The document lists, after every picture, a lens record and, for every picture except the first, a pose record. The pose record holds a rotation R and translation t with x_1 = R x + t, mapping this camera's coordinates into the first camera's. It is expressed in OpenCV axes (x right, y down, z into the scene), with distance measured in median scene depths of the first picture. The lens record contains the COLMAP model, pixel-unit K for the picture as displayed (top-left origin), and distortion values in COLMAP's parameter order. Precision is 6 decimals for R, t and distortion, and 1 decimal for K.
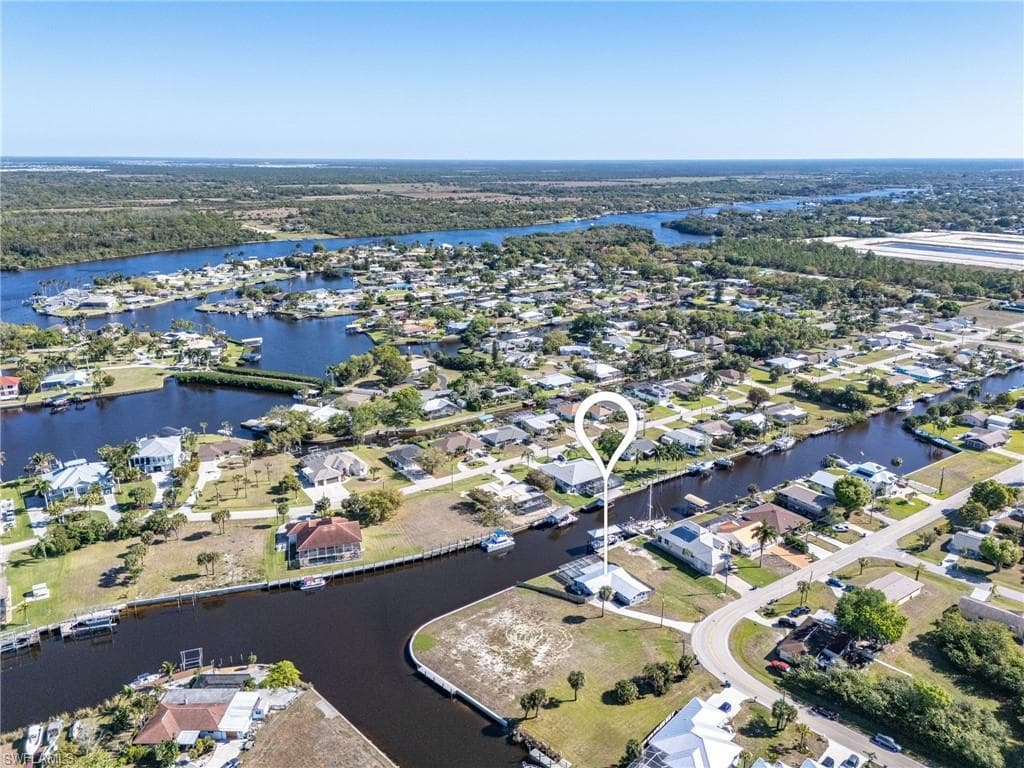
lens RADIAL K [[753.3, 0, 512.0], [0, 753.3, 384.0], [0, 0, 1]] dist [0.043317, -0.003407]
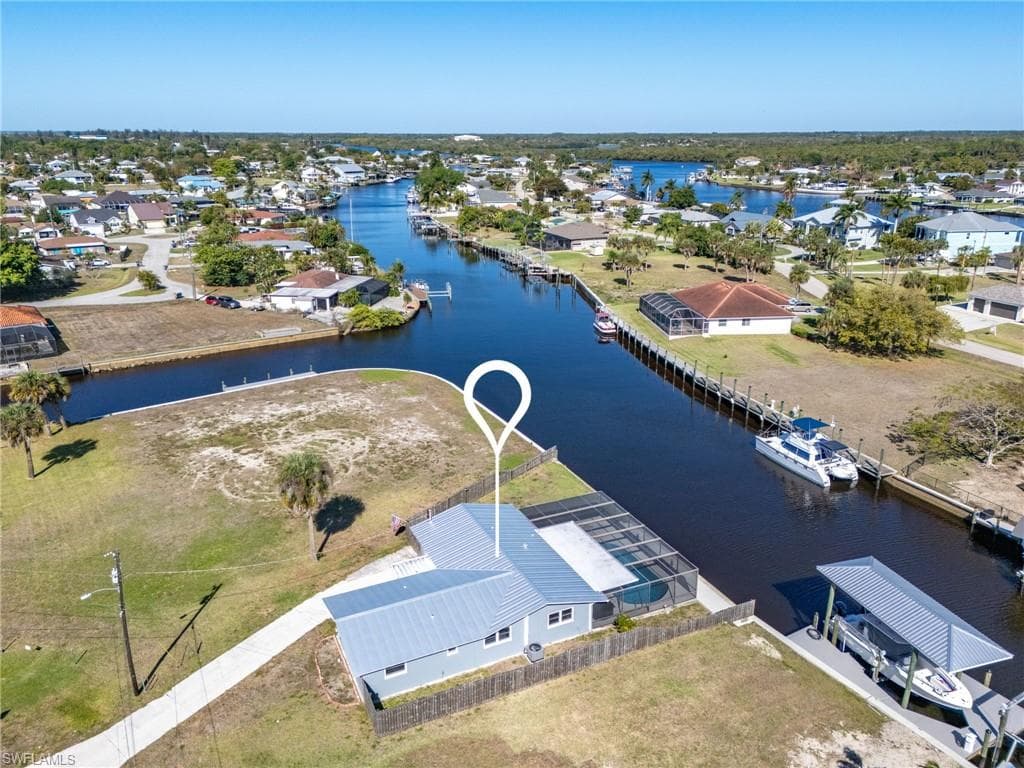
lens RADIAL K [[753.3, 0, 512.0], [0, 753.3, 384.0], [0, 0, 1]] dist [0.043317, -0.003407]
pose [[-0.157638, 0.317331, -0.935121, 0.366783], [-0.289085, 0.890645, 0.350971, 0.132490], [0.944235, 0.325656, -0.048664, 1.104840]]
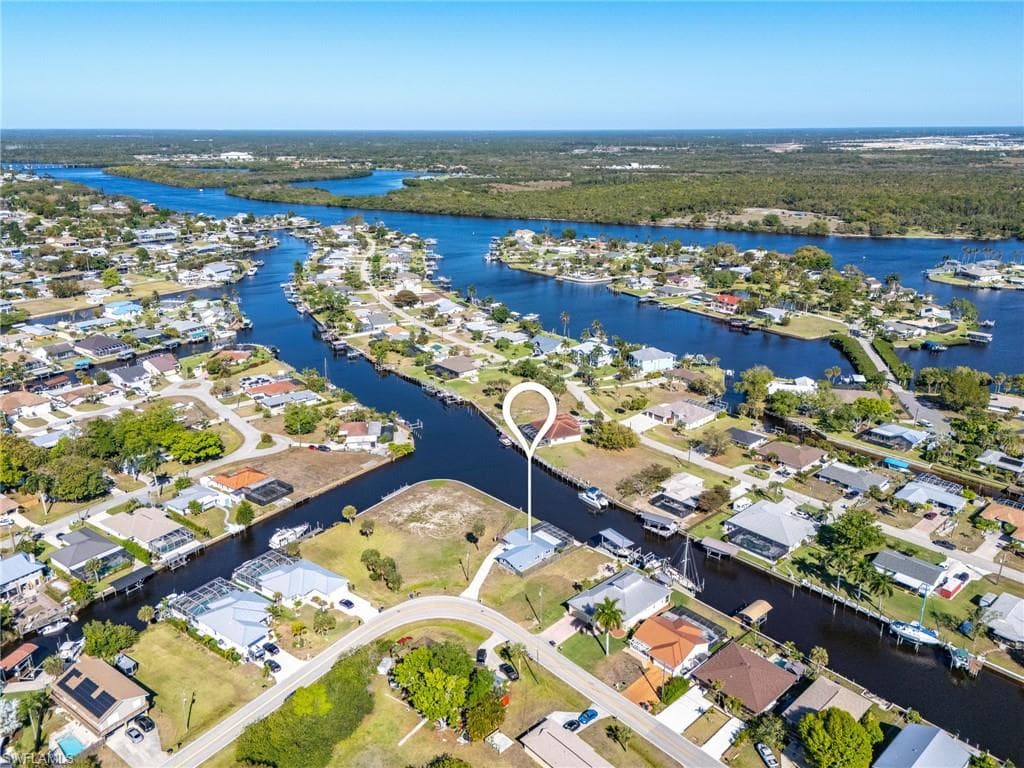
lens RADIAL K [[753.3, 0, 512.0], [0, 753.3, 384.0], [0, 0, 1]] dist [0.043317, -0.003407]
pose [[0.140387, 0.322493, -0.936104, 1.109722], [-0.290539, 0.917262, 0.272430, -0.231374], [0.946509, 0.233729, 0.222468, 0.777891]]
